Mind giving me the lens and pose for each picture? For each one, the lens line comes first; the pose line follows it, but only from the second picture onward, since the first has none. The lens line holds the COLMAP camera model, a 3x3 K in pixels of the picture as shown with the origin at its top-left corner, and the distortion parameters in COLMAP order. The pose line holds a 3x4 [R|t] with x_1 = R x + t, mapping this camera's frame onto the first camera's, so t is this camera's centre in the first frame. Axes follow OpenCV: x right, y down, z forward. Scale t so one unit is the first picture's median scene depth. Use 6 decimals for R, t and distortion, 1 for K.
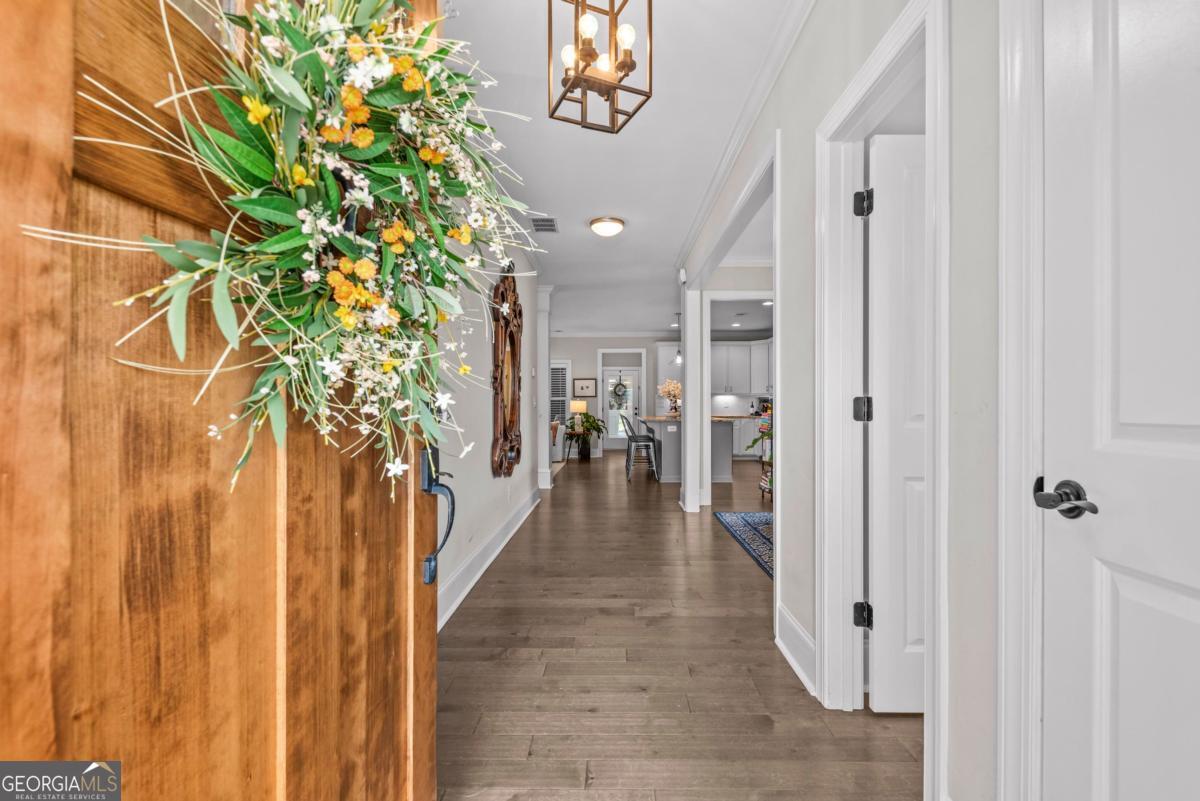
lens RADIAL K [[522.7, 0, 601.9], [0, 522.7, 408.7], [0, 0, 1]] dist [0.000958, 0.000142]
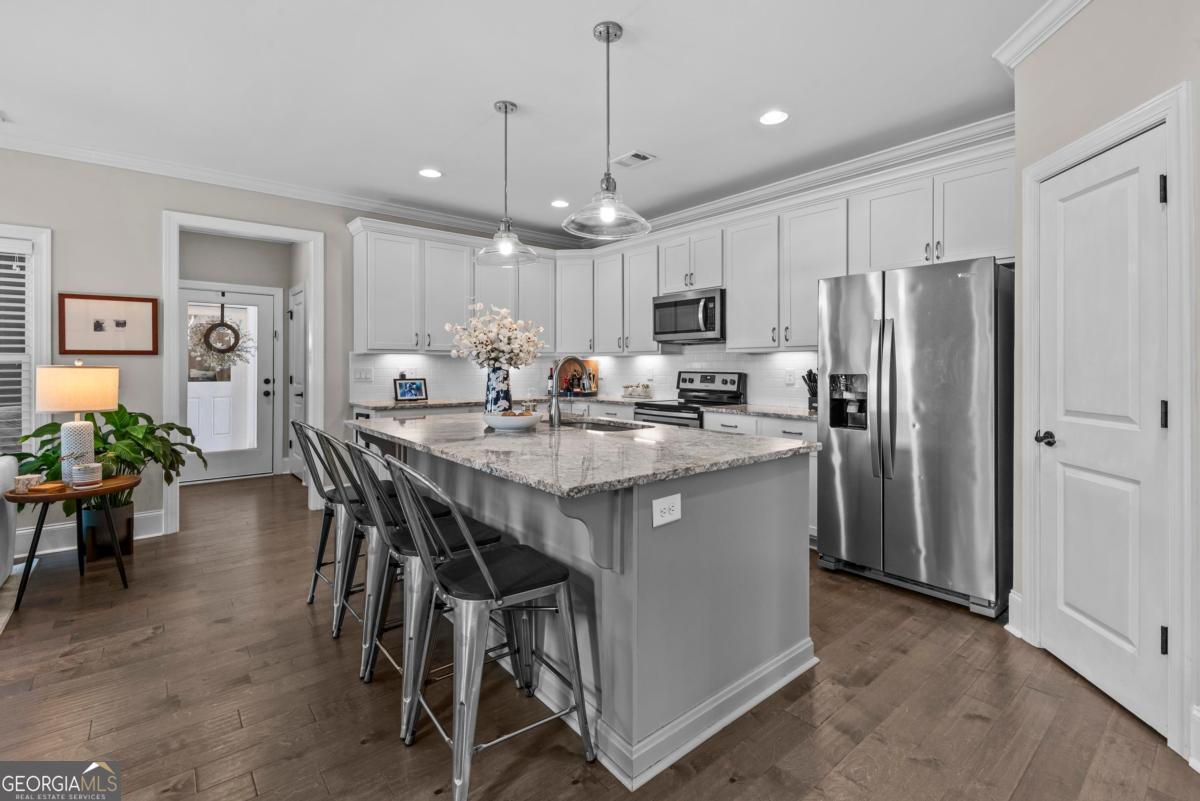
lens RADIAL K [[538.4, 0, 605.2], [0, 538.4, 363.9], [0, 0, 1]] dist [-0.000522, -0.000199]
pose [[0.751646, 0.005377, 0.659545, -0.022402], [-0.002151, 0.999981, -0.005701, -0.015243], [-0.659563, 0.002866, 0.751643, 0.565235]]
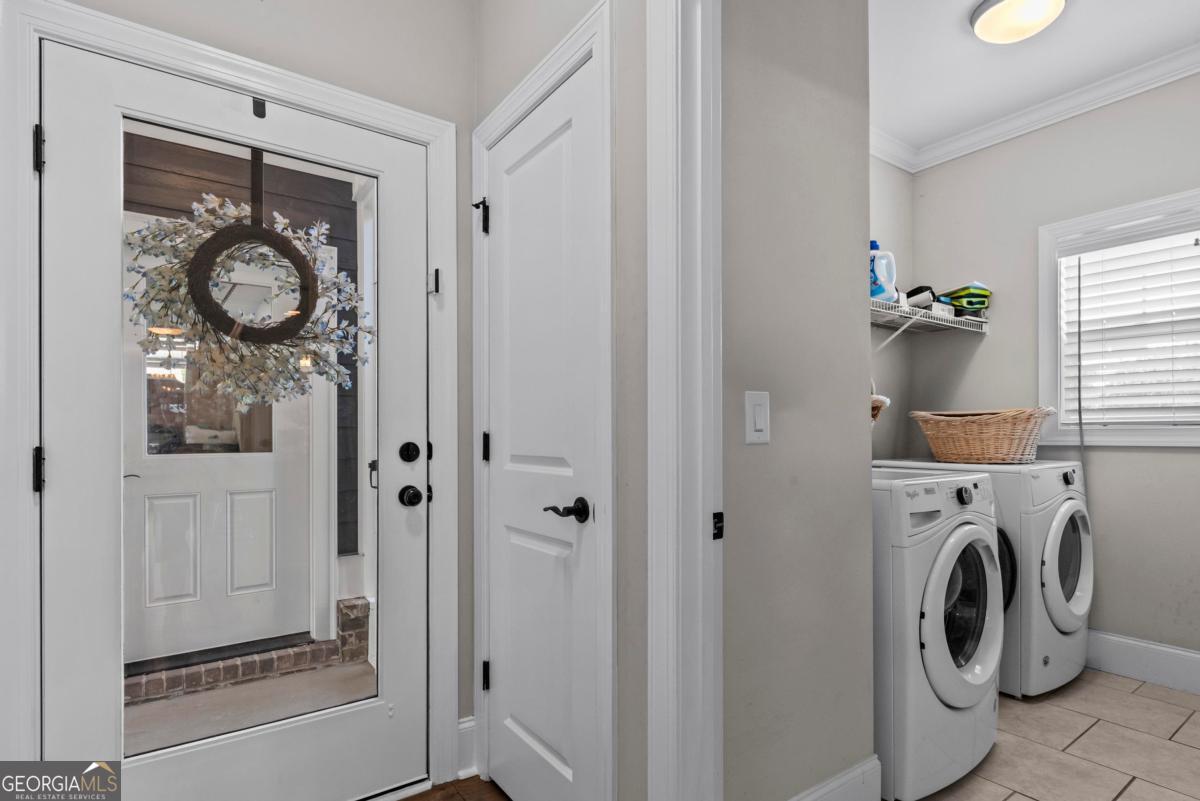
lens RADIAL K [[607.1, 0, 596.3], [0, 607.1, 434.6], [0, 0, 1]] dist [0.000398, 0.000151]
pose [[0.810056, -0.000707, 0.586352, 0.012034], [0.002001, 0.999997, -0.001559, -0.006926], [-0.586349, 0.002436, 0.810055, 0.923082]]
